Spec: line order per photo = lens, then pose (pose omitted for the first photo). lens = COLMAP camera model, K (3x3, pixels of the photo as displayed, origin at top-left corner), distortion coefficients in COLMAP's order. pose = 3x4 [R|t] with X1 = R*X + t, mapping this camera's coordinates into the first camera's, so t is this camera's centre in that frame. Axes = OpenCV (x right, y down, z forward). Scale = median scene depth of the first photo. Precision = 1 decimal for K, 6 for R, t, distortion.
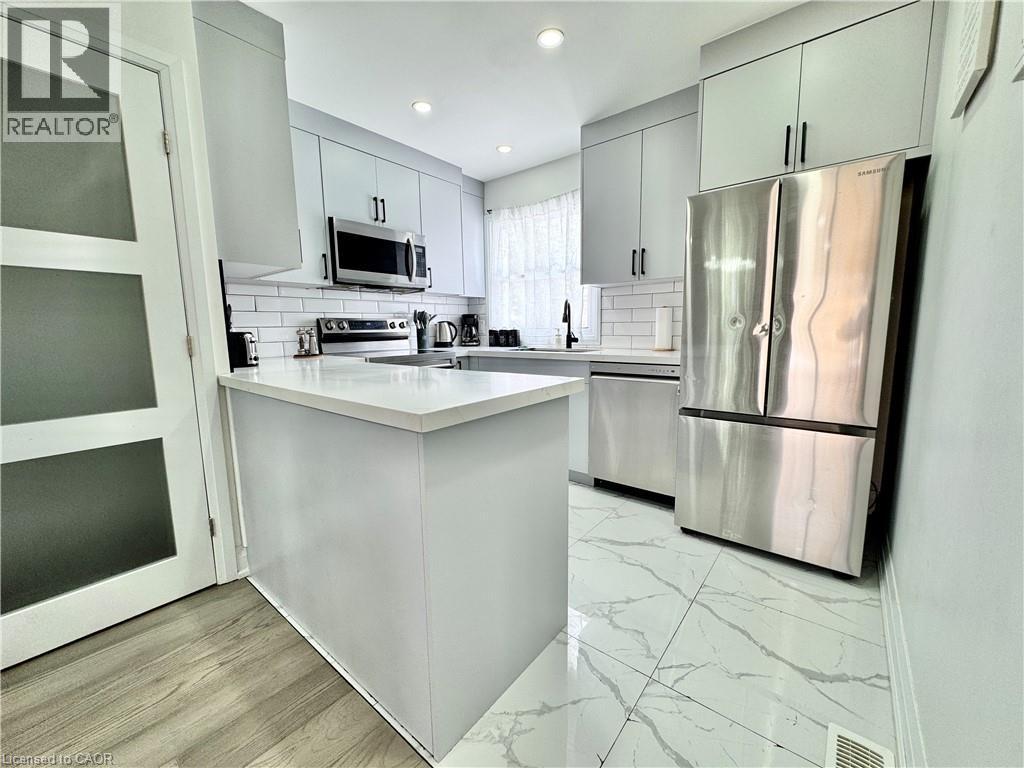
lens RADIAL K [[409.4, 0, 511.3], [0, 409.4, 385.5], [0, 0, 1]] dist [-0.000877, -0.001225]
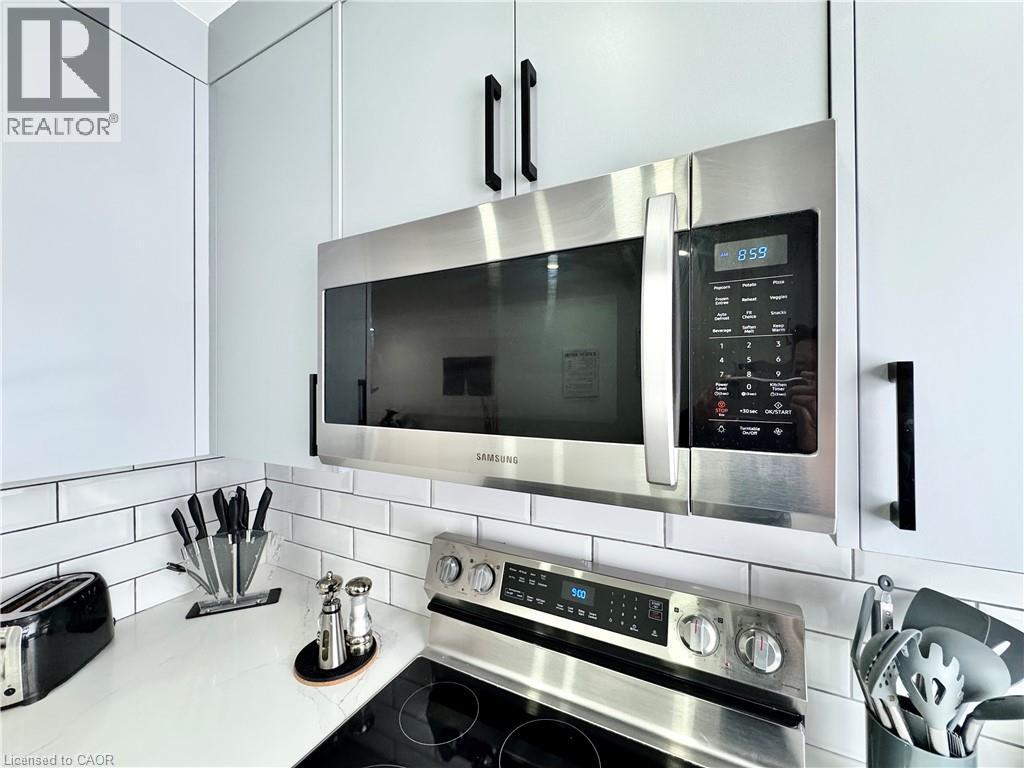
lens RADIAL K [[409.4, 0, 512.1], [0, 409.4, 385.0], [0, 0, 1]] dist [-0.000877, -0.001225]
pose [[0.198462, 0.017509, -0.979952, -0.104605], [-0.134644, 0.990848, -0.009565, -0.264083], [0.970816, 0.133843, 0.199003, 0.864635]]
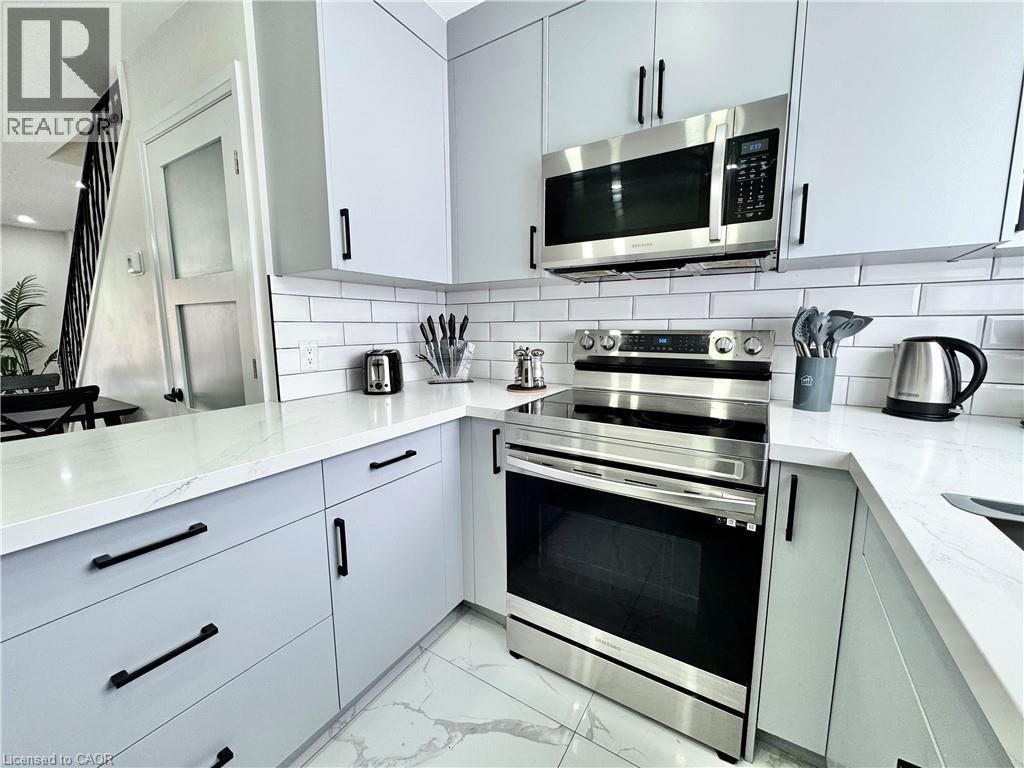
lens RADIAL K [[409.4, 0, 511.3], [0, 409.4, 384.6], [0, 0, 1]] dist [-0.000877, -0.001225]
pose [[0.125823, 0.152022, -0.980336, 0.129679], [-0.135588, 0.981551, 0.134808, -0.136261], [0.982743, 0.115960, 0.144114, 0.726687]]
